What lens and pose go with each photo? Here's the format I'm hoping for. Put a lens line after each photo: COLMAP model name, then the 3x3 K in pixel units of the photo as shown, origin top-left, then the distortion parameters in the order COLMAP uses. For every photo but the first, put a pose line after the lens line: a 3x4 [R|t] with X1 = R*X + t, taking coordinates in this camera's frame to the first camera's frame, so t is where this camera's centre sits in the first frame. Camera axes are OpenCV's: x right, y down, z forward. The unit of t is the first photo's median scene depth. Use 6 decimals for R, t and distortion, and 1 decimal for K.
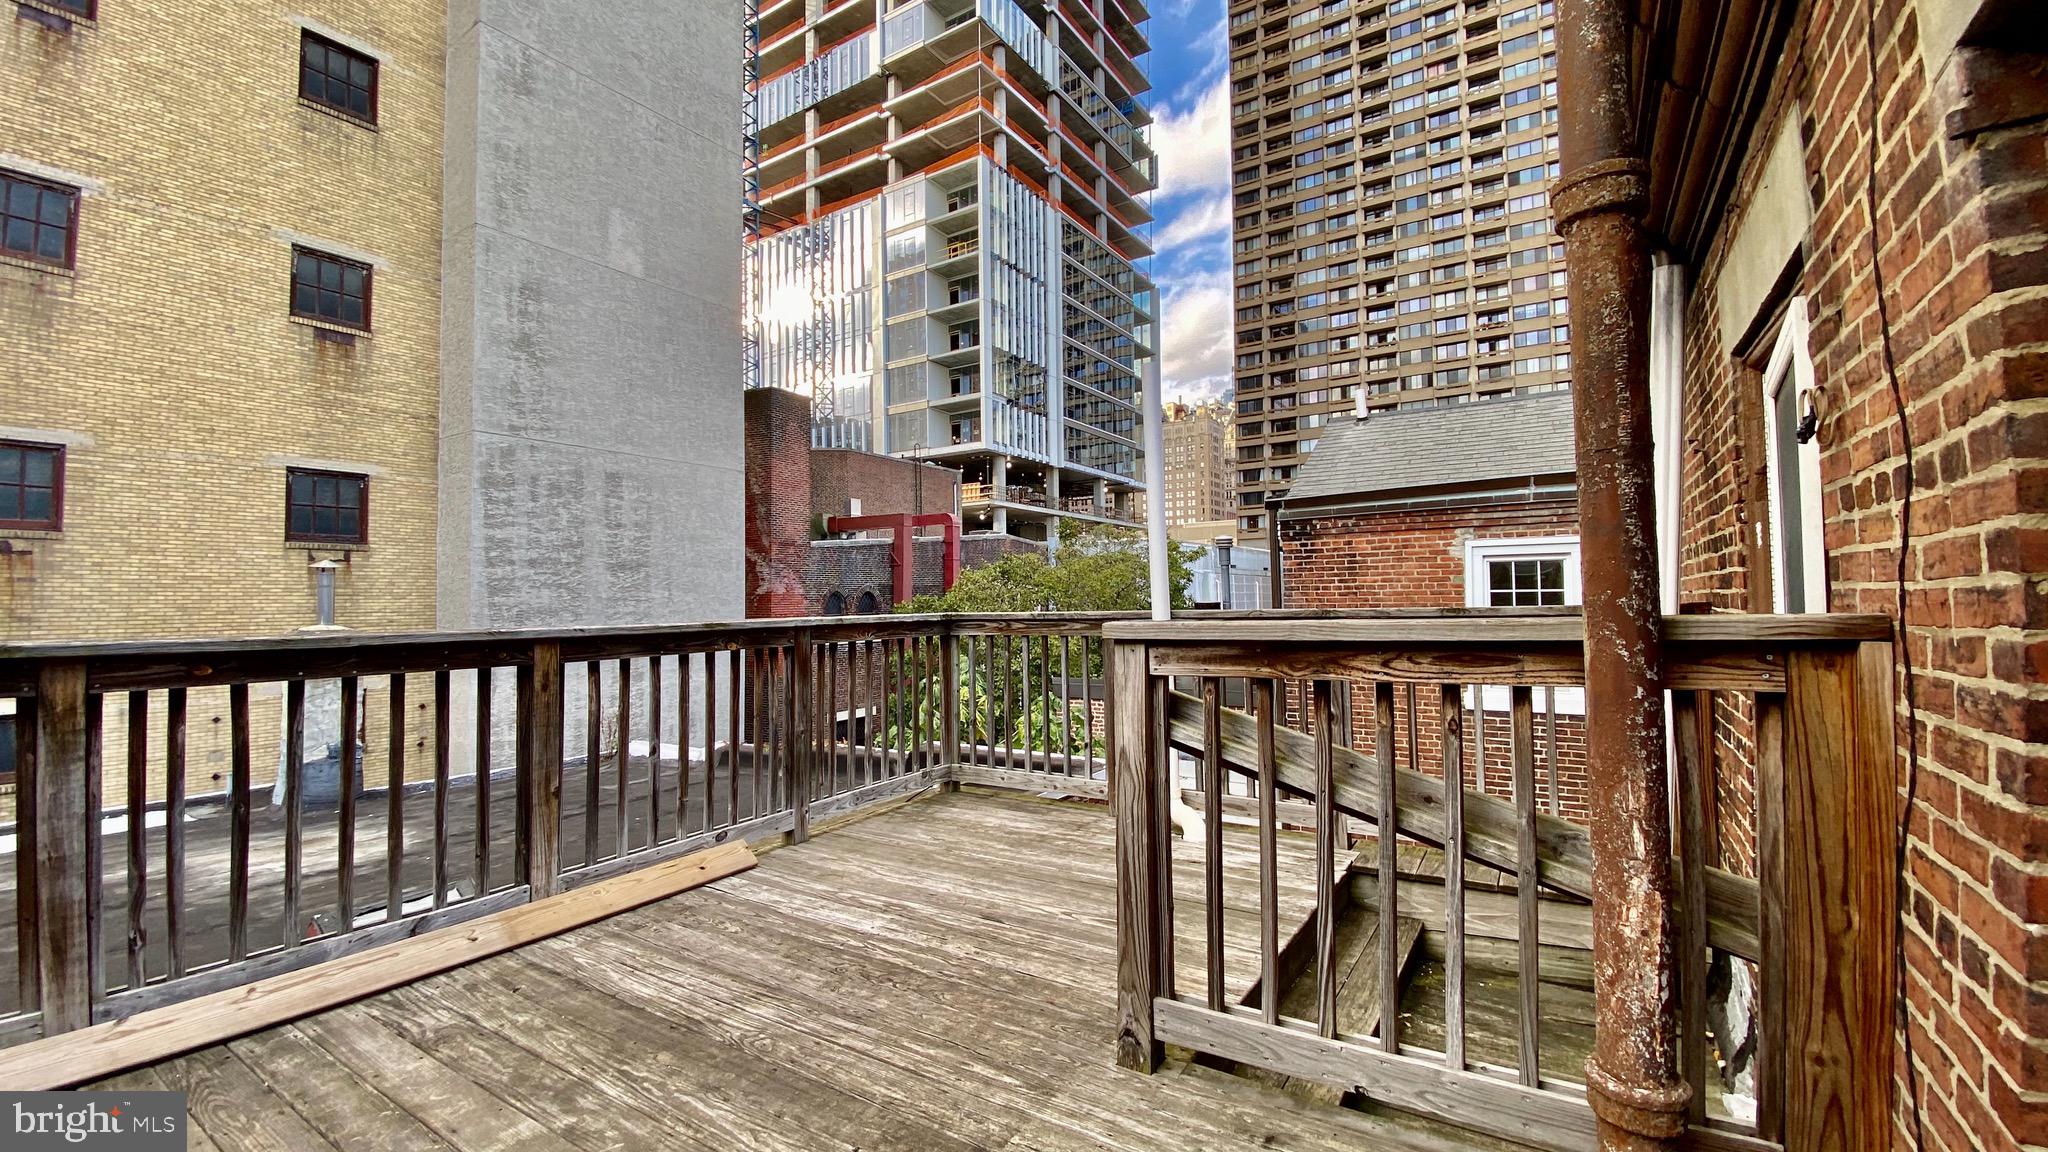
lens RADIAL K [[841.3, 0, 1051.6], [0, 841.3, 570.6], [0, 0, 1]] dist [0.000752, -0.017773]
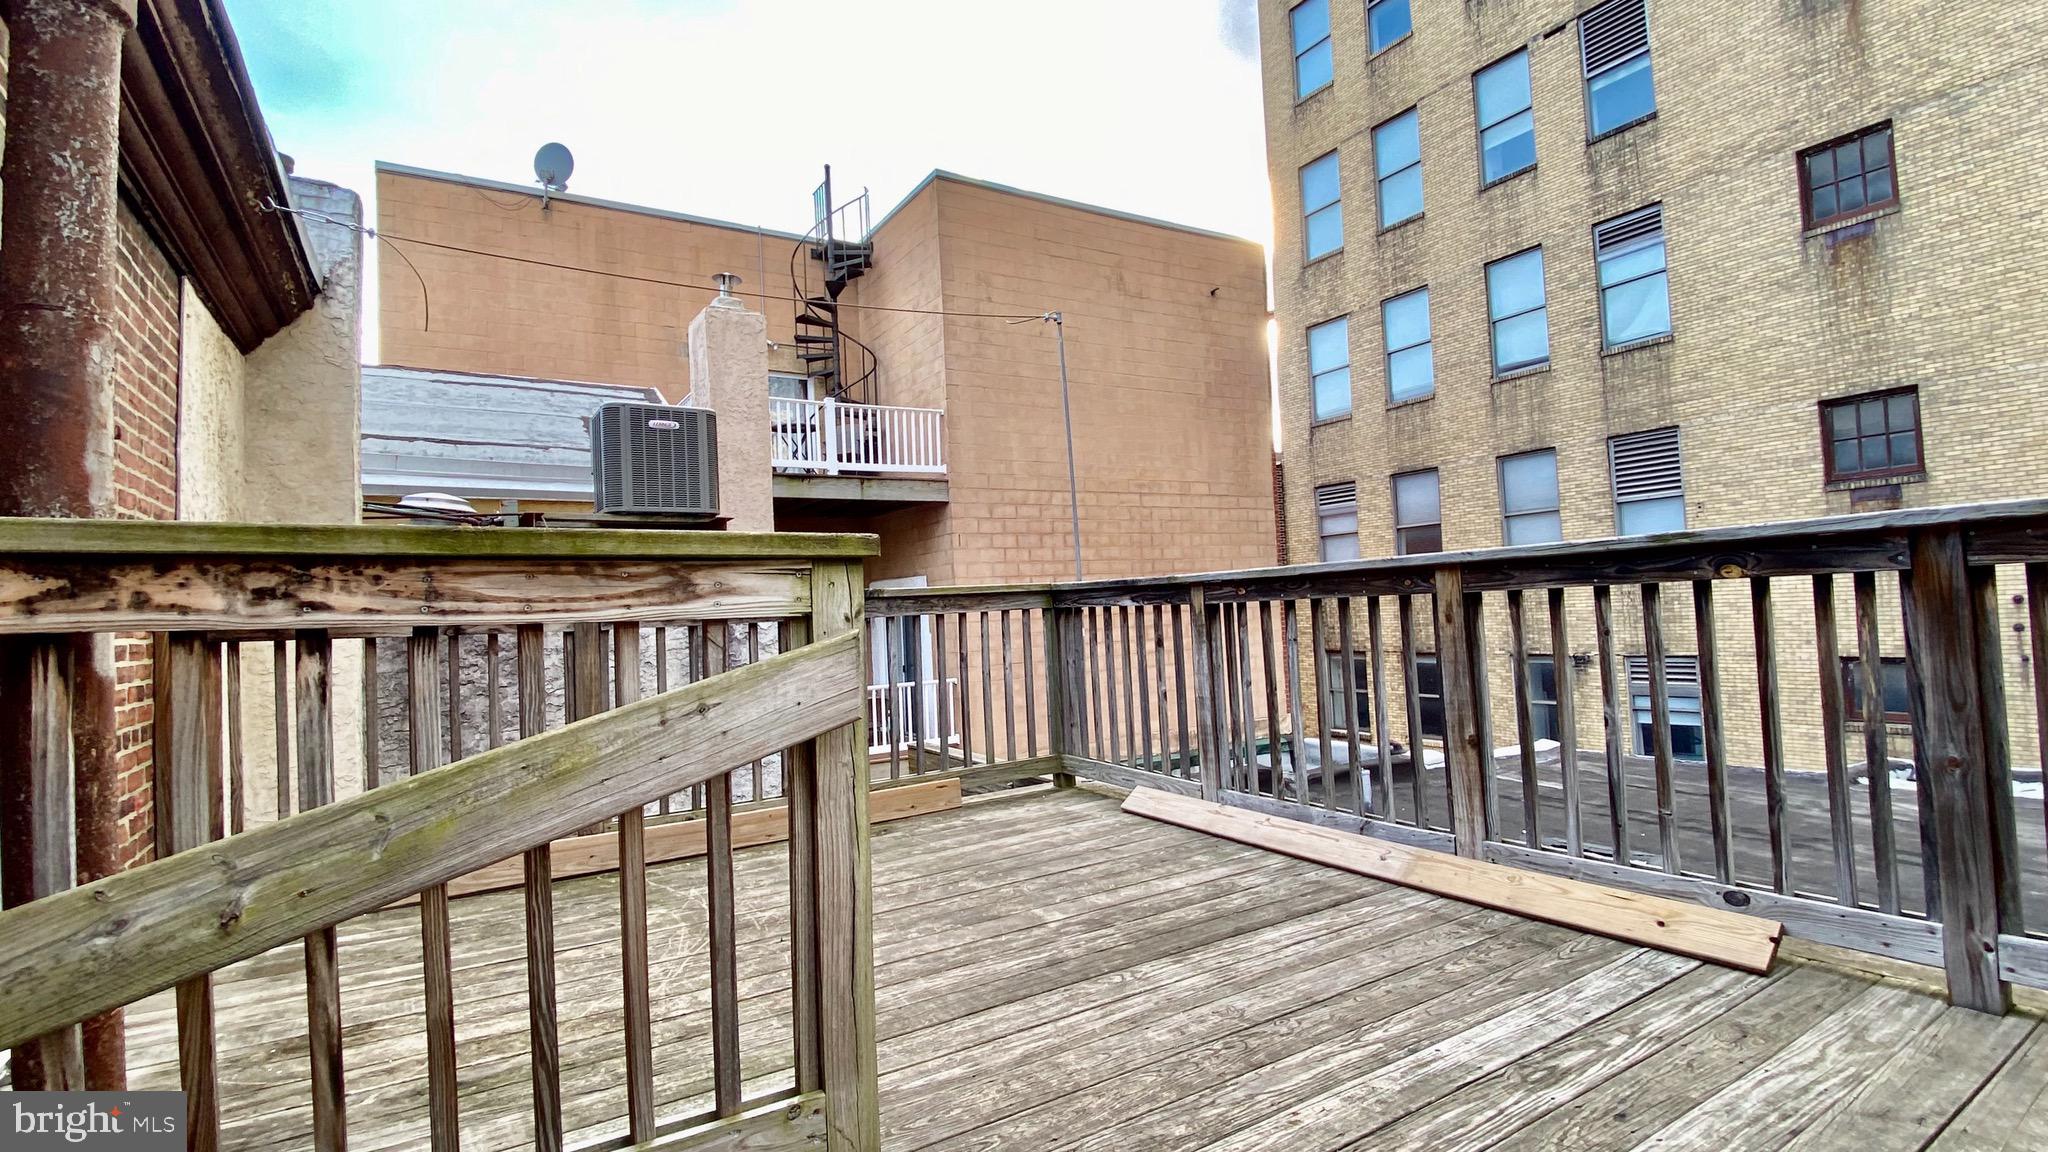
lens RADIAL K [[889.2, 0, 1032.8], [0, 889.2, 573.7], [0, 0, 1]] dist [0.026247, -0.024059]
pose [[-0.421097, -0.007733, -0.906983, 0.504002], [0.077633, 0.995987, -0.044536, 0.092706], [0.903687, -0.089166, -0.418807, 1.057250]]
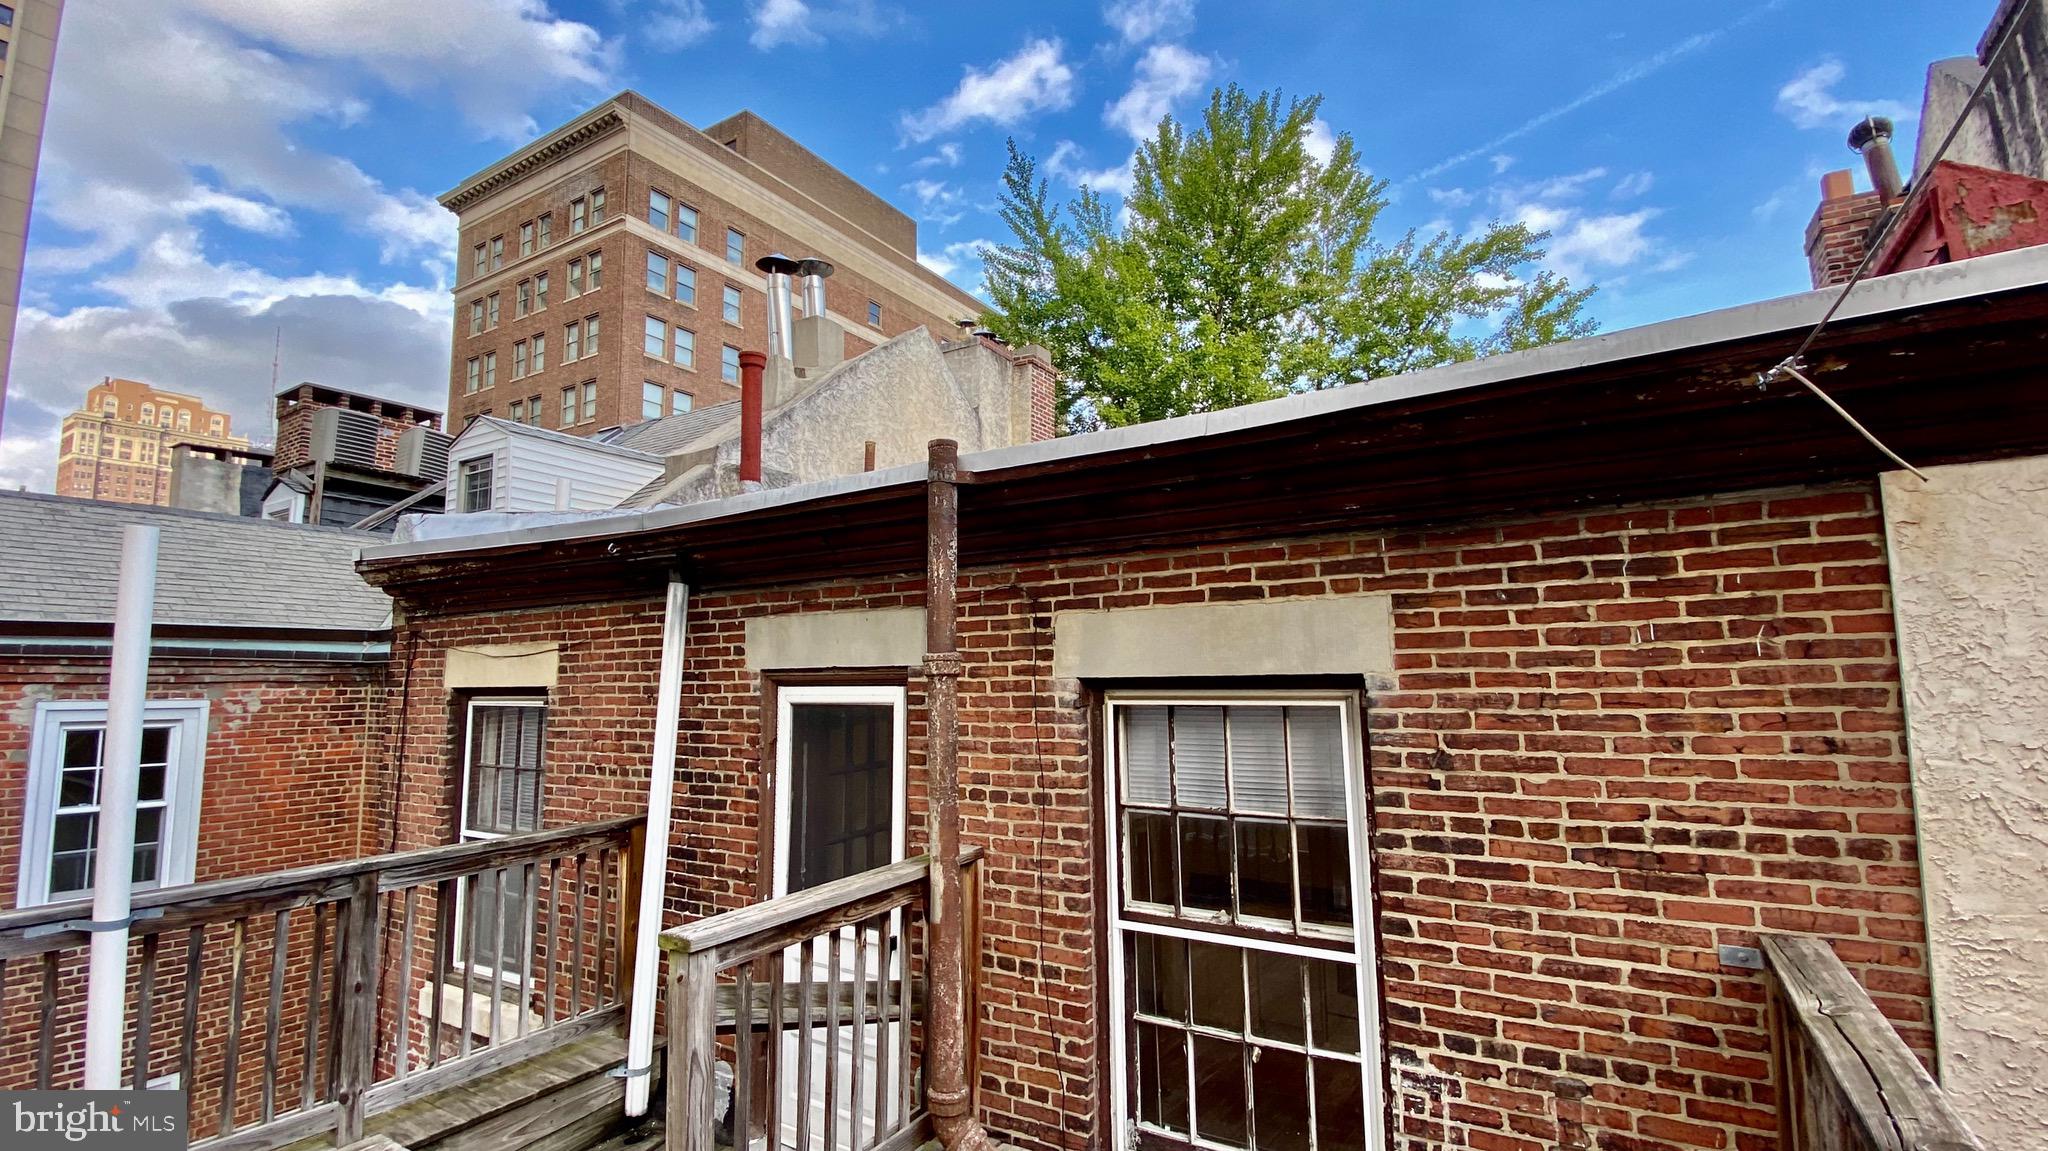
lens RADIAL K [[889.2, 0, 1032.8], [0, 889.2, 573.2], [0, 0, 1]] dist [0.026247, -0.024059]
pose [[-0.018634, 0.132190, 0.991049, -0.860581], [-0.029975, 0.990702, -0.132707, -0.200151], [-0.999377, -0.032179, -0.014498, 0.417872]]
